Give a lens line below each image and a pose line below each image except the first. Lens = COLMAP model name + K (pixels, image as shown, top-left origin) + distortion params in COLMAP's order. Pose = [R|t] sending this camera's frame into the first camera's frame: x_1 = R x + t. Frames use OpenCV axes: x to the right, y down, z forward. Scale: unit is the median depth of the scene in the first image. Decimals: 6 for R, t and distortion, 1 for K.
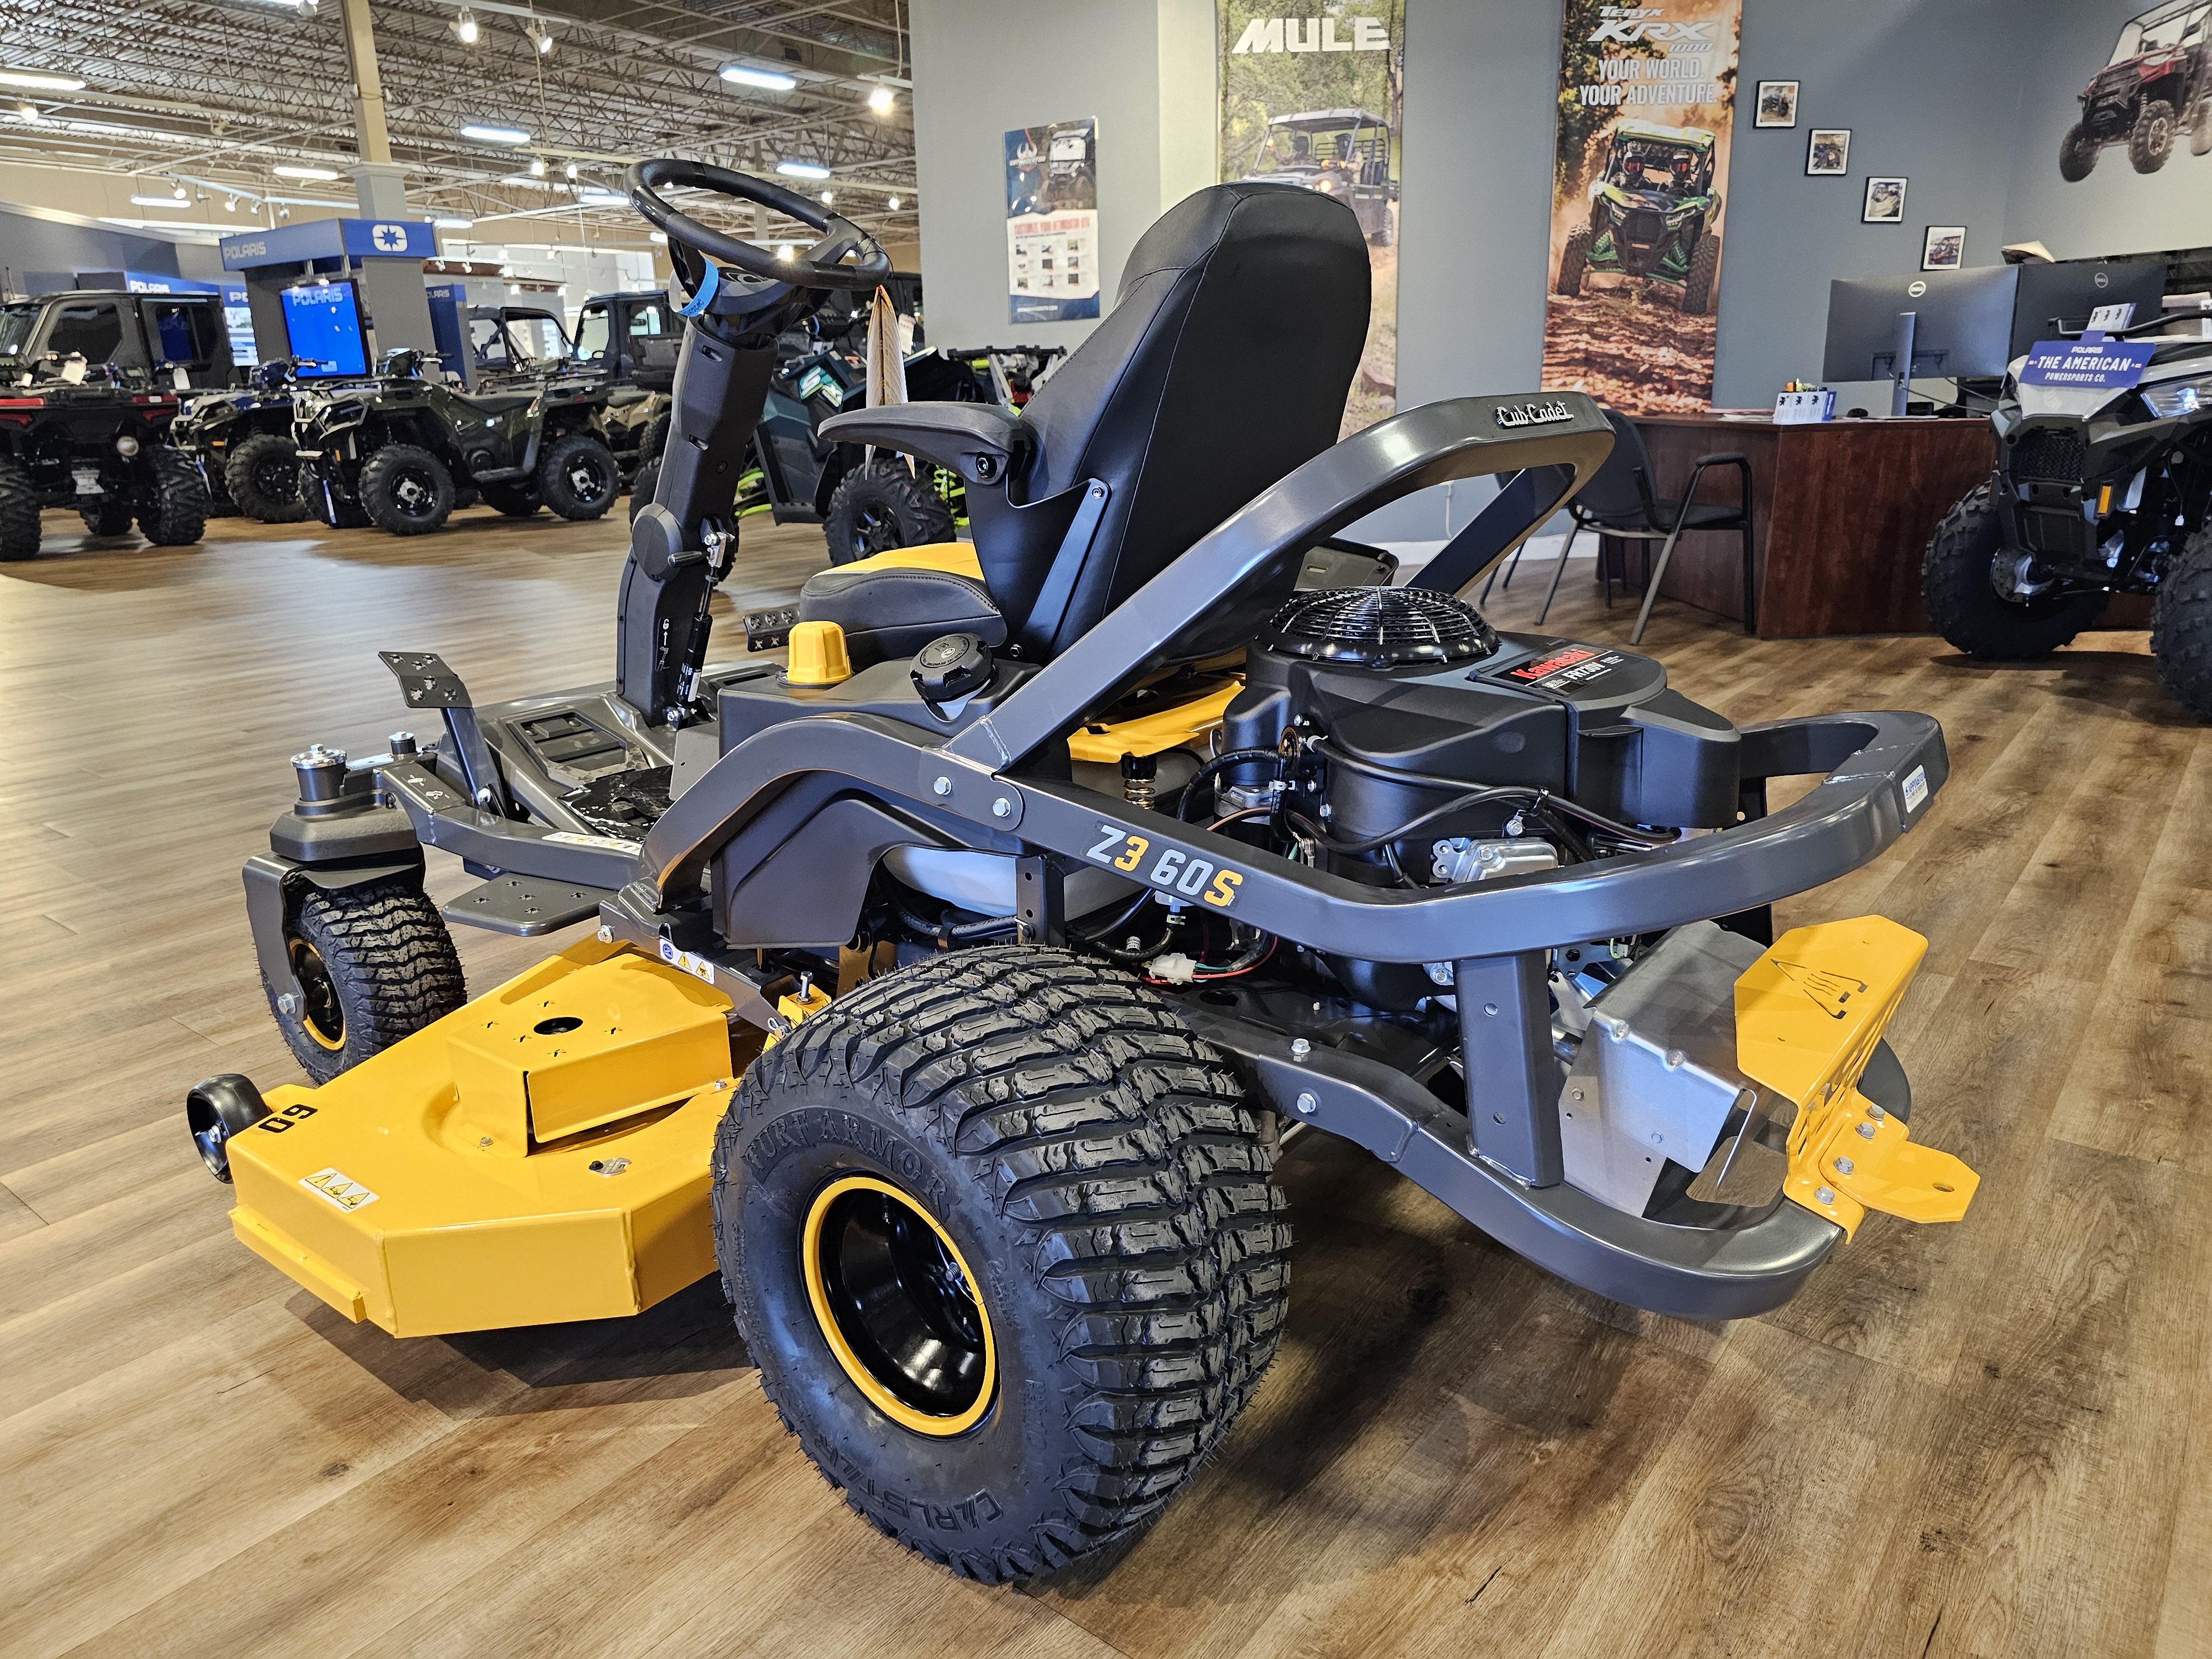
lens RADIAL K [[1478.4, 0, 1100.1], [0, 1478.4, 826.2], [0, 0, 1]] dist [0.034443, -0.028866]
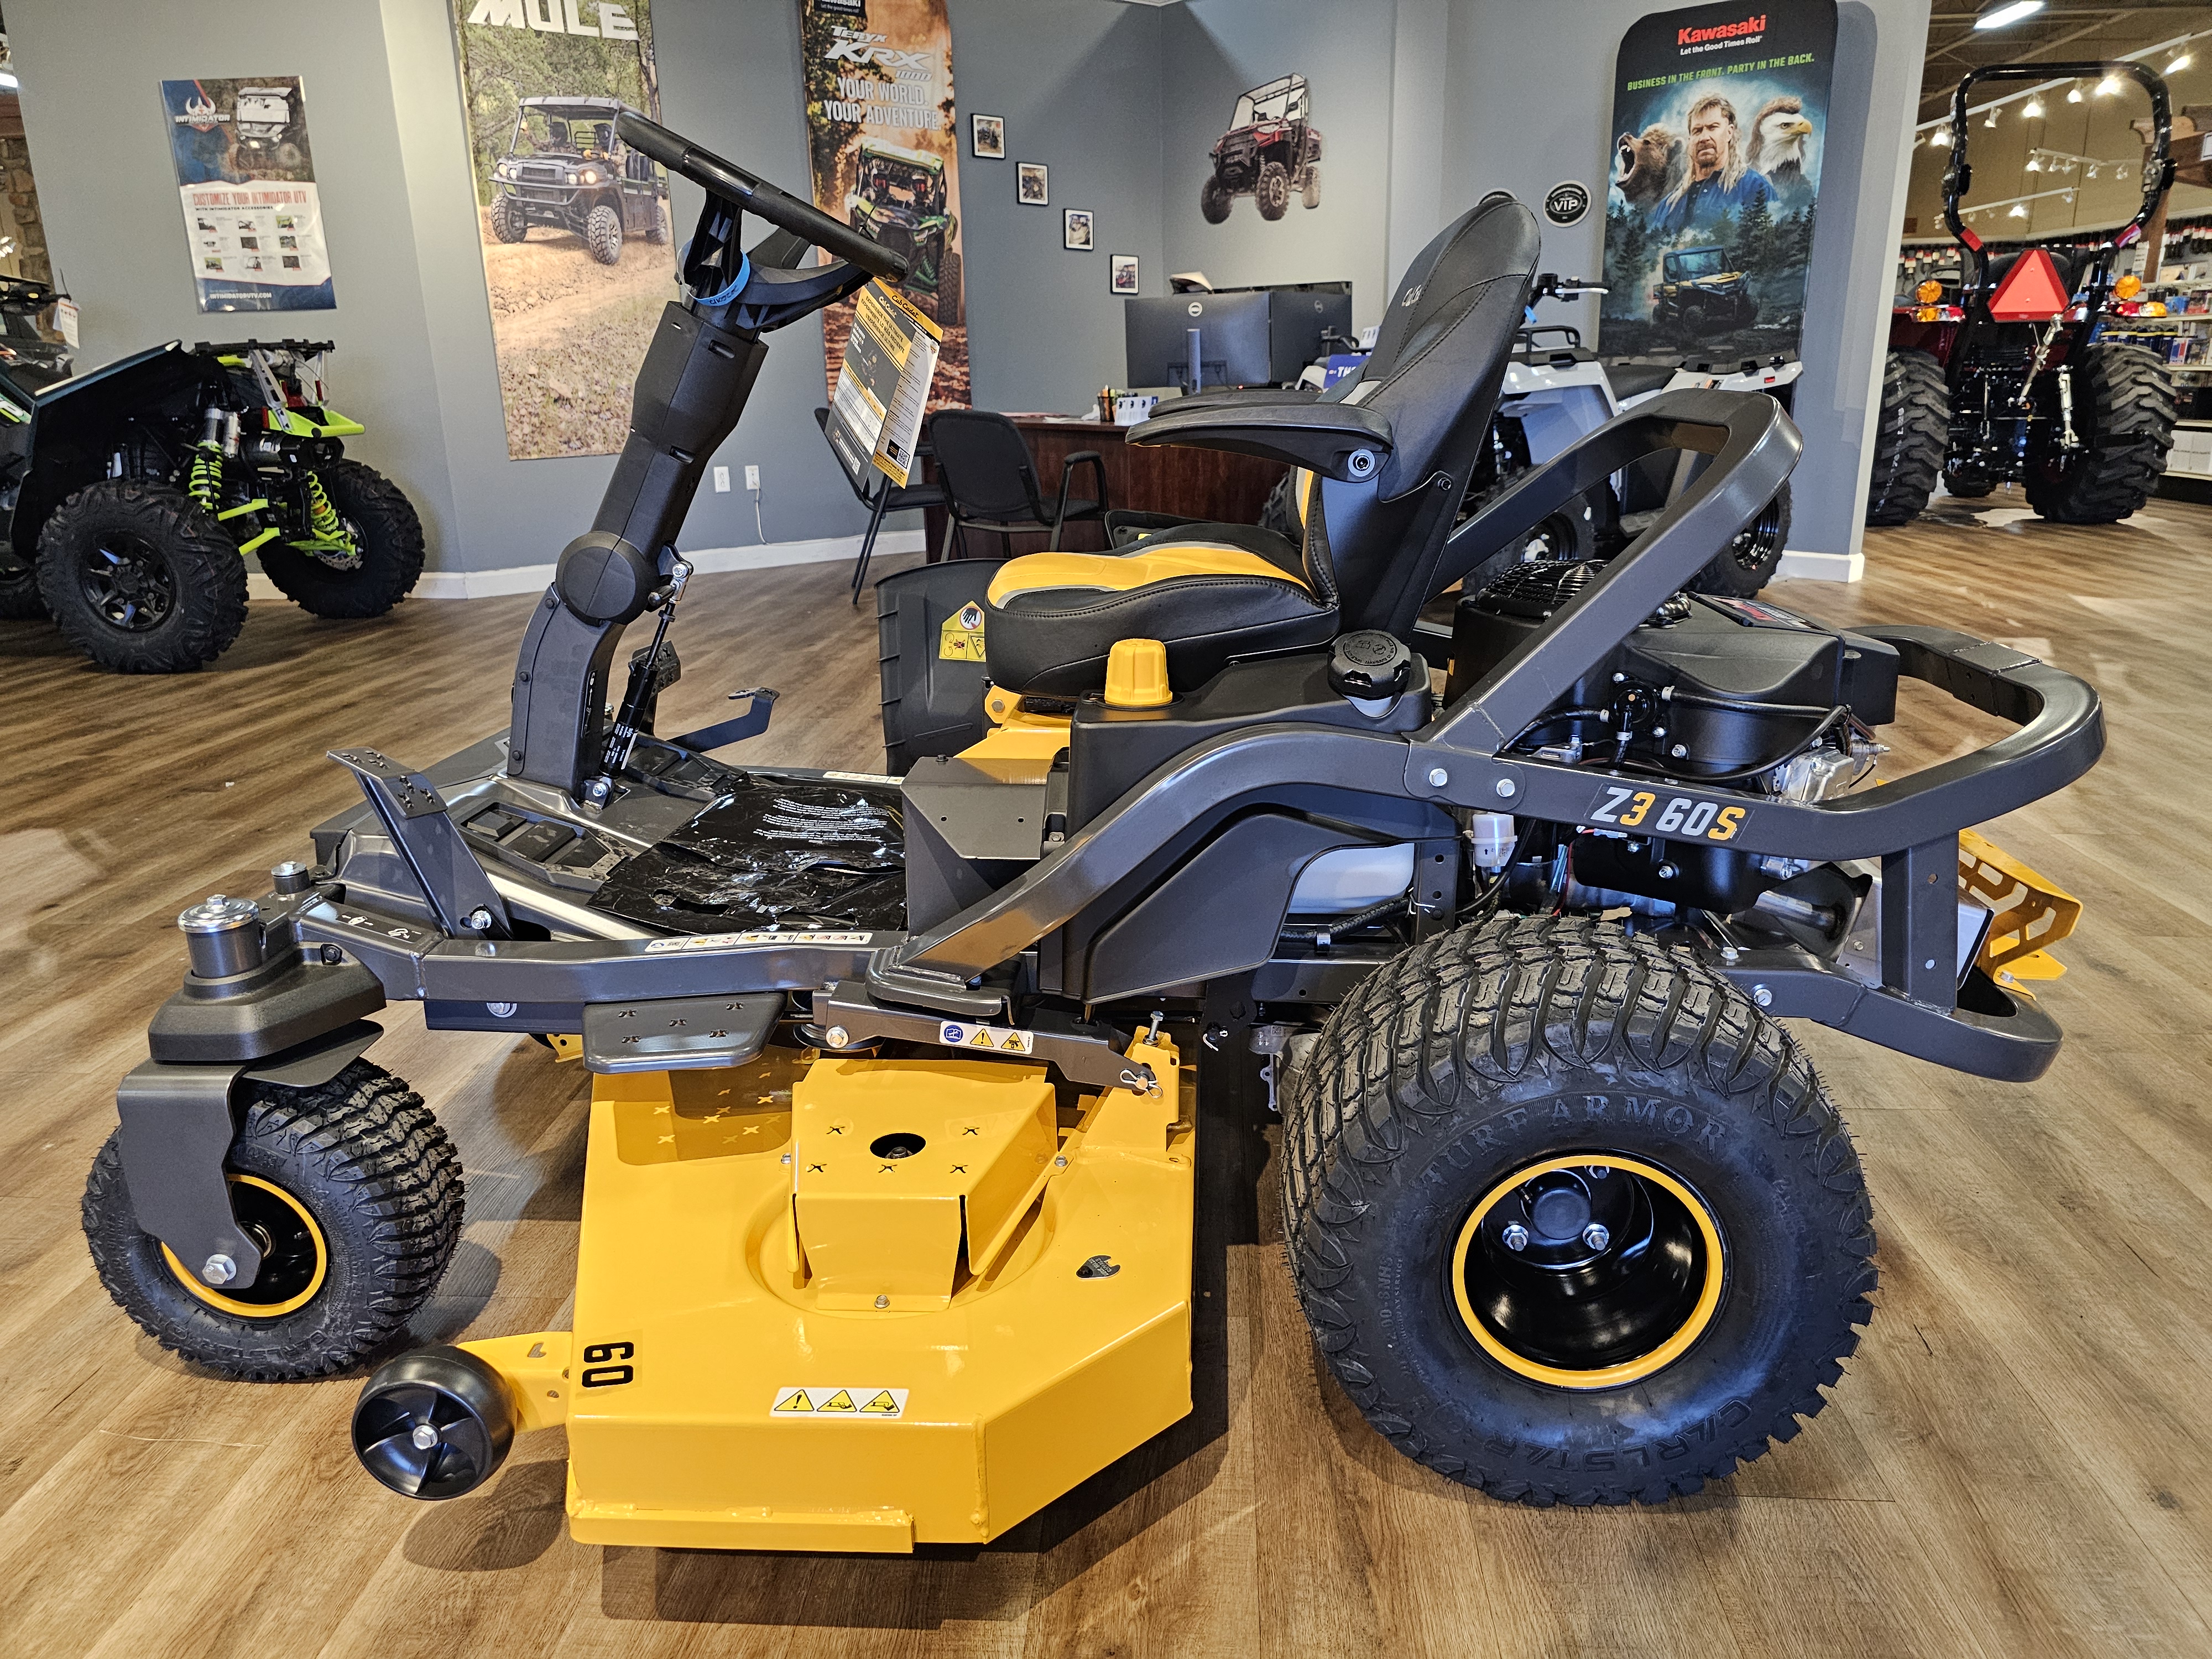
lens RADIAL K [[1487.9, 0, 1108.8], [0, 1487.9, 818.6], [0, 0, 1]] dist [0.044046, -0.043466]
pose [[0.827906, -0.155544, 0.538868, -0.151933], [0.161021, 0.986246, 0.037290, -0.013257], [-0.537256, 0.055896, 0.841565, 0.047739]]
